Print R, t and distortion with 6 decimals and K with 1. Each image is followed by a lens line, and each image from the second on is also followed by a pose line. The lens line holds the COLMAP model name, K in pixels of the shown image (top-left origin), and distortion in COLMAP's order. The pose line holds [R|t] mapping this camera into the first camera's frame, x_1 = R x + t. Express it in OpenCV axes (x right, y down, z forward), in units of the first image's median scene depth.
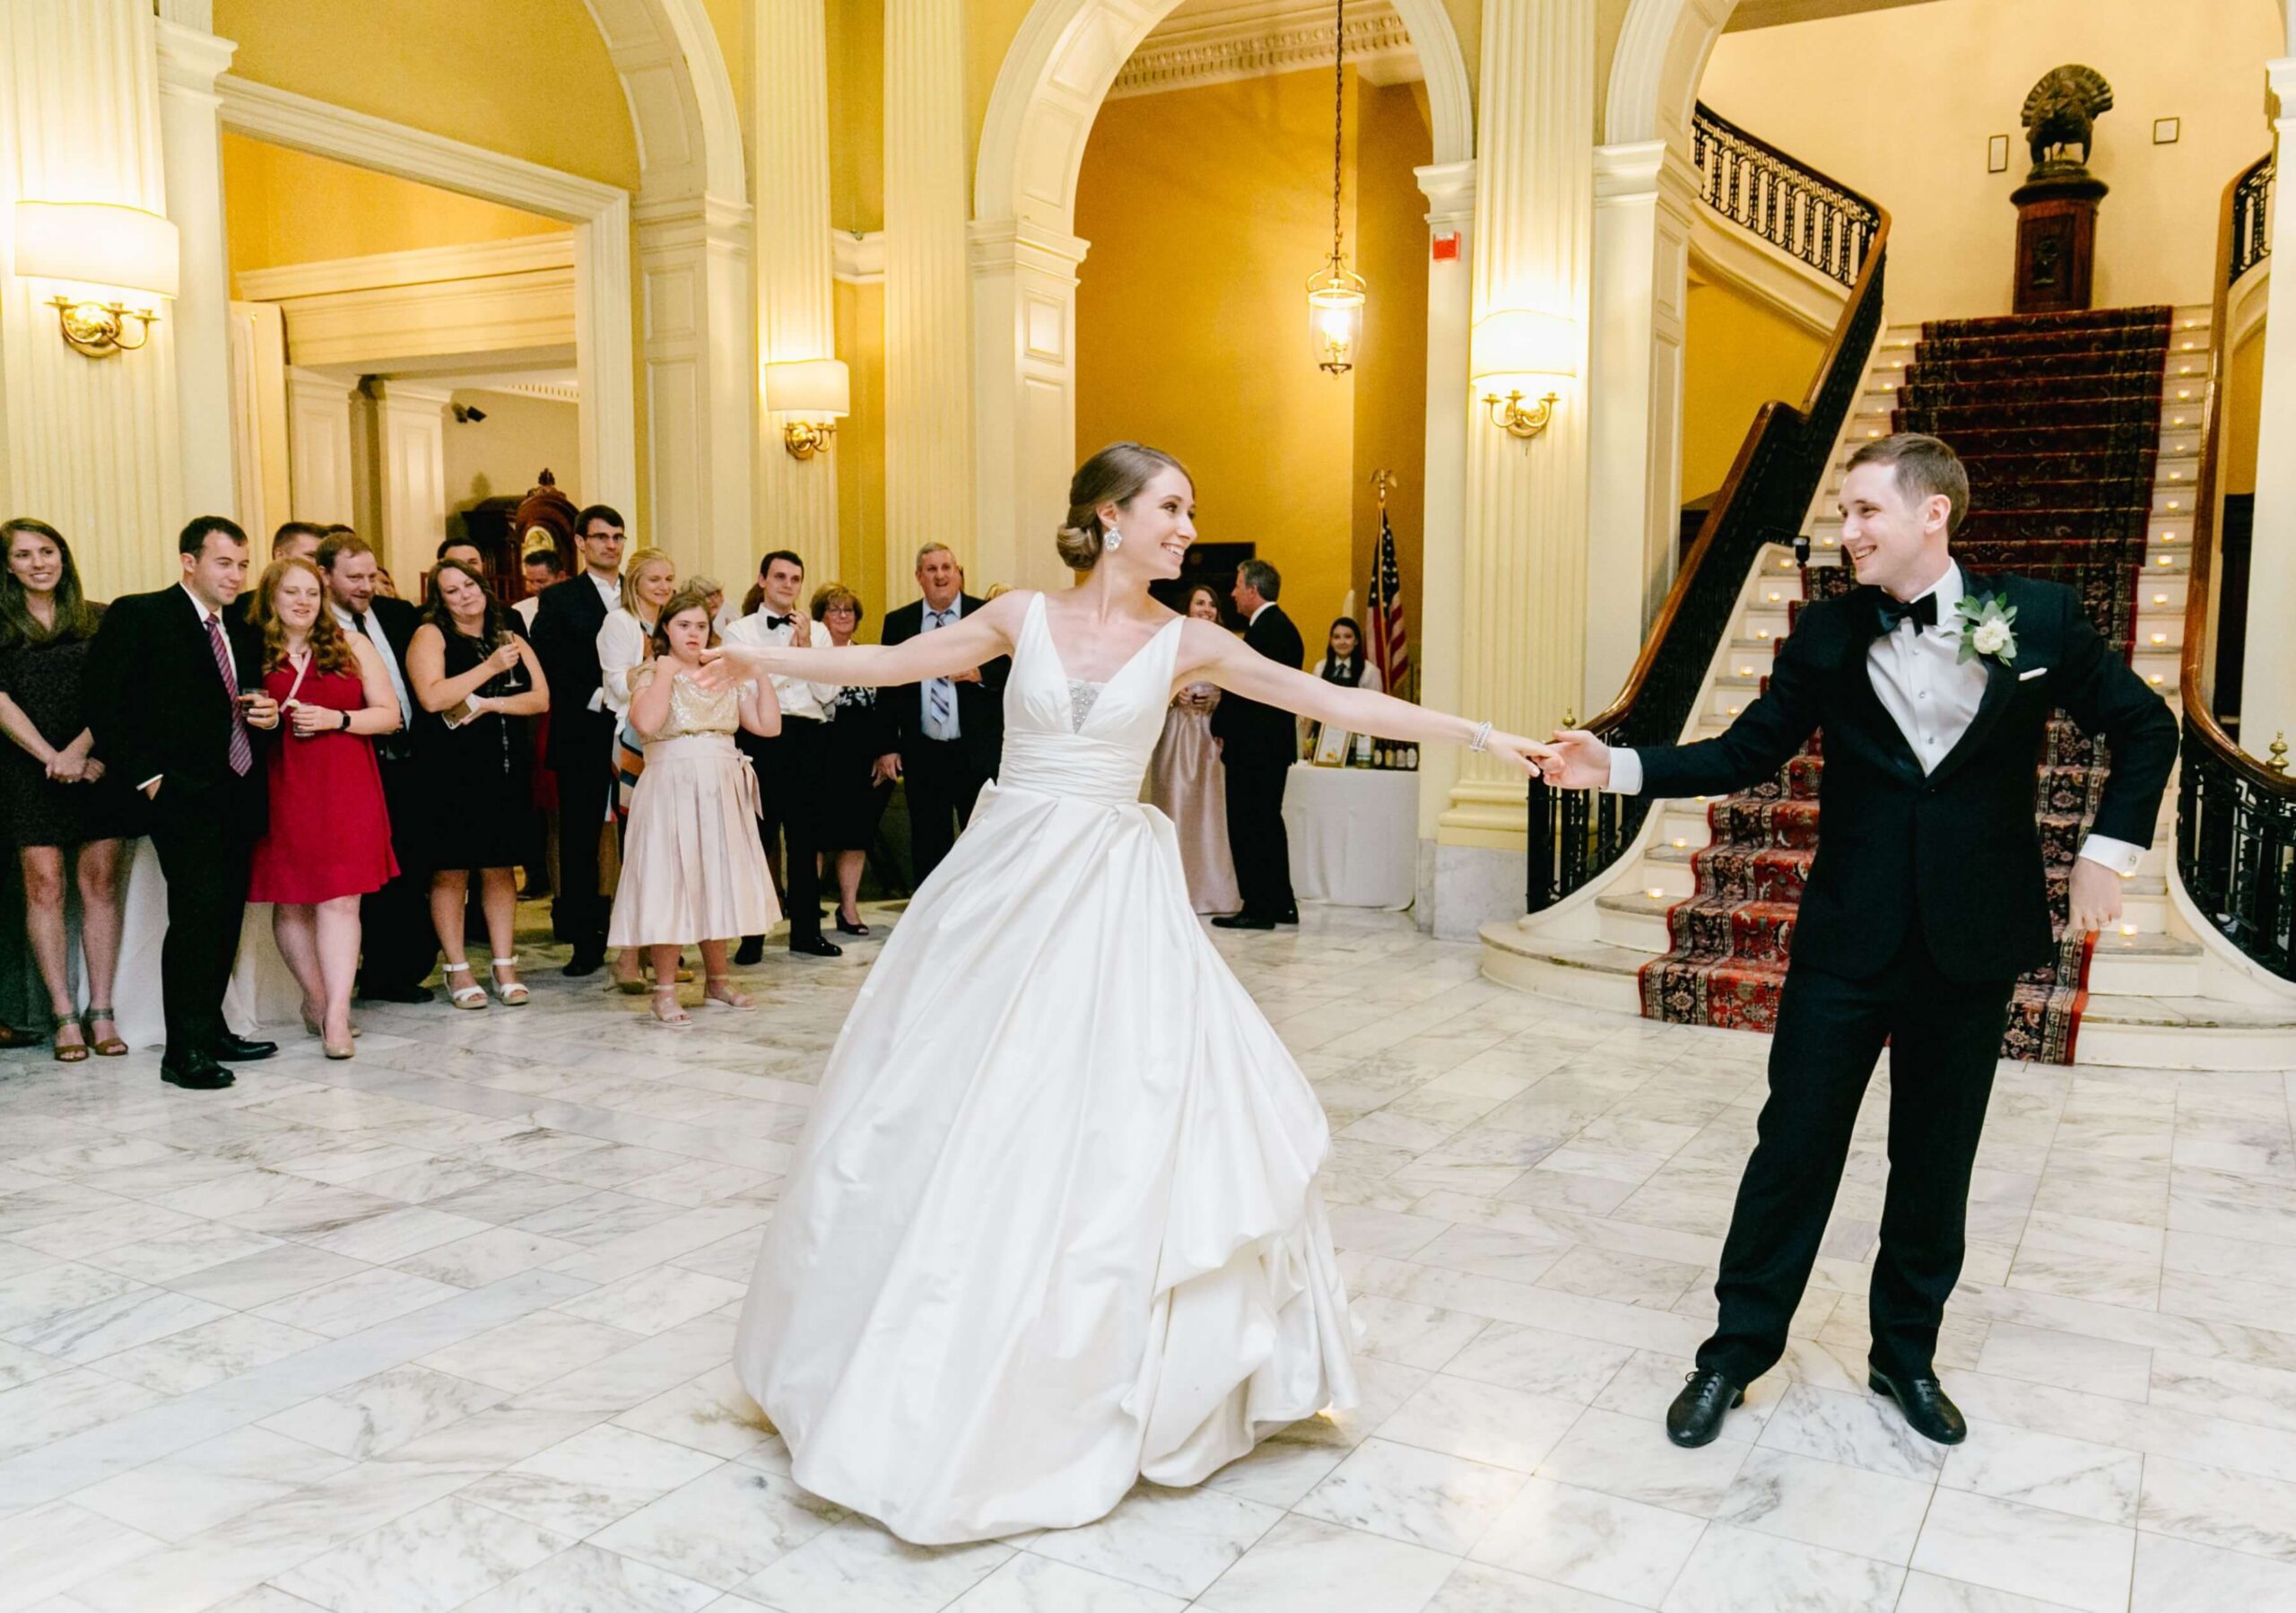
lens RADIAL K [[1823.0, 0, 1148.0], [0, 1823.0, 806.5], [0, 0, 1]] dist [-0.010372, -0.006947]
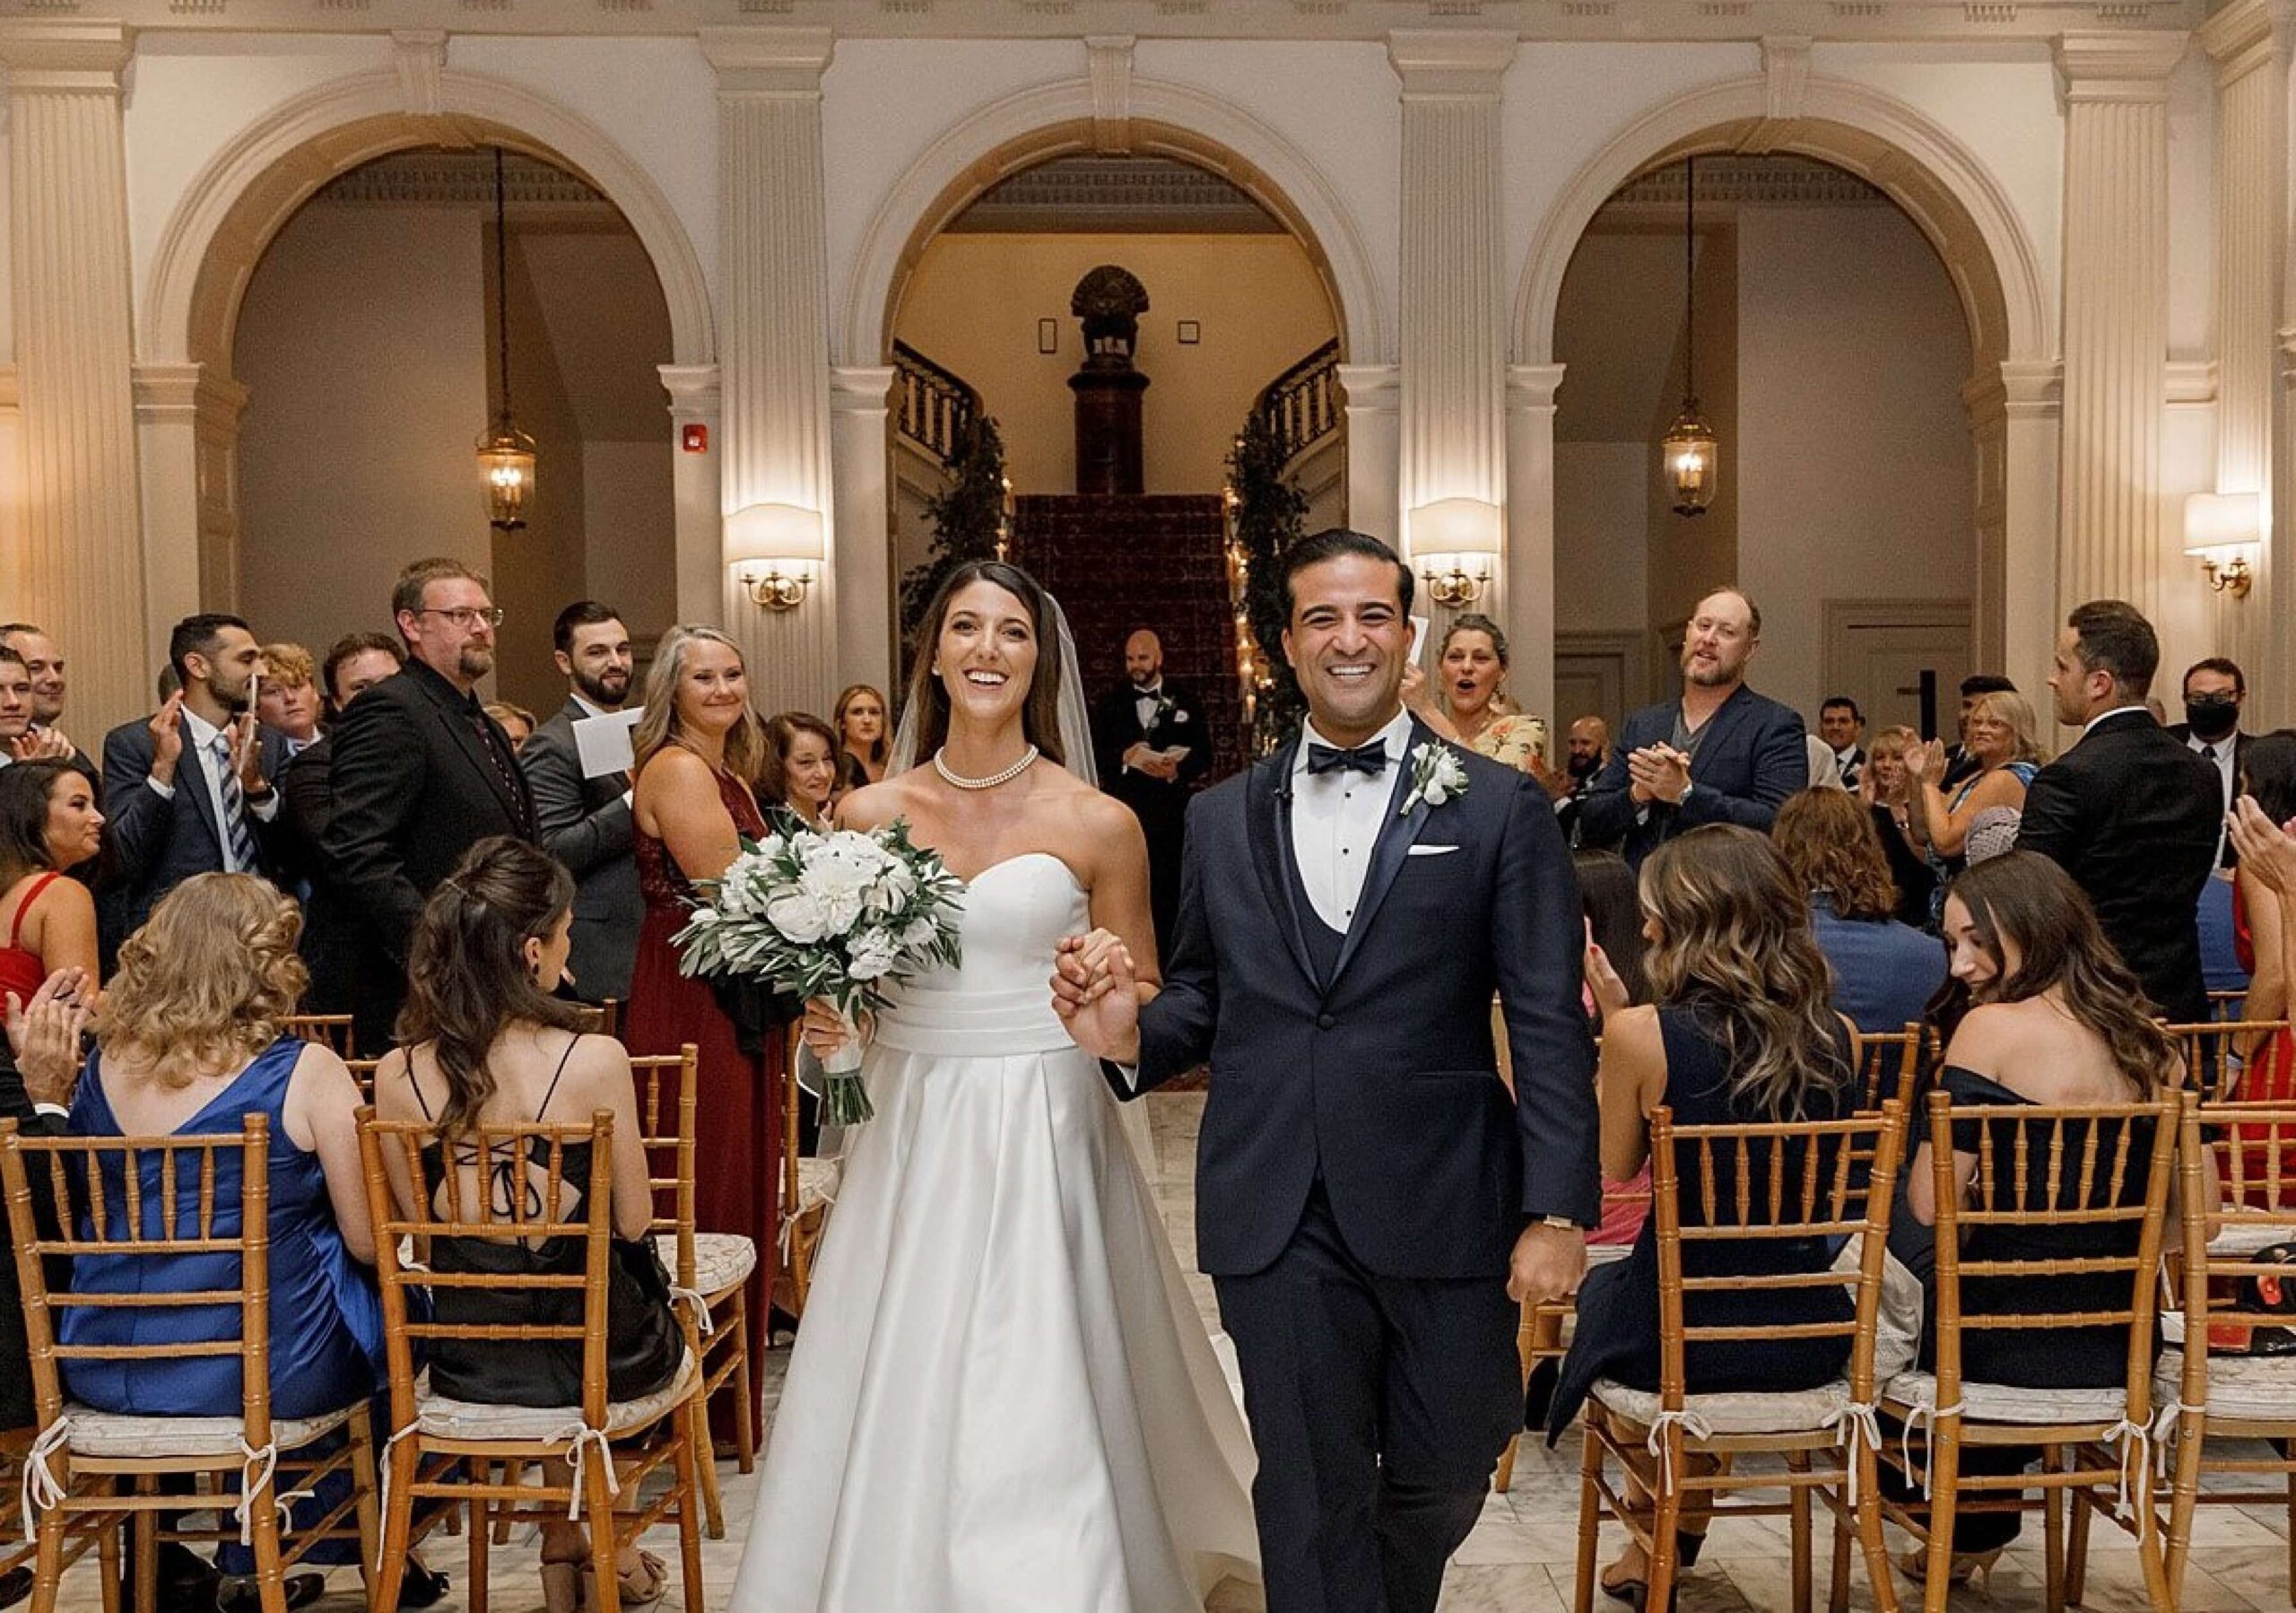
lens RADIAL K [[2215.6, 0, 1148.0], [0, 2215.6, 806.5], [0, 0, 1]] dist [0.018392, 0.008592]
pose [[0.871463, -0.026893, 0.489724, -0.151853], [0.070630, 0.994969, -0.071047, 0.017148], [-0.485349, 0.096504, 0.868978, -0.163837]]
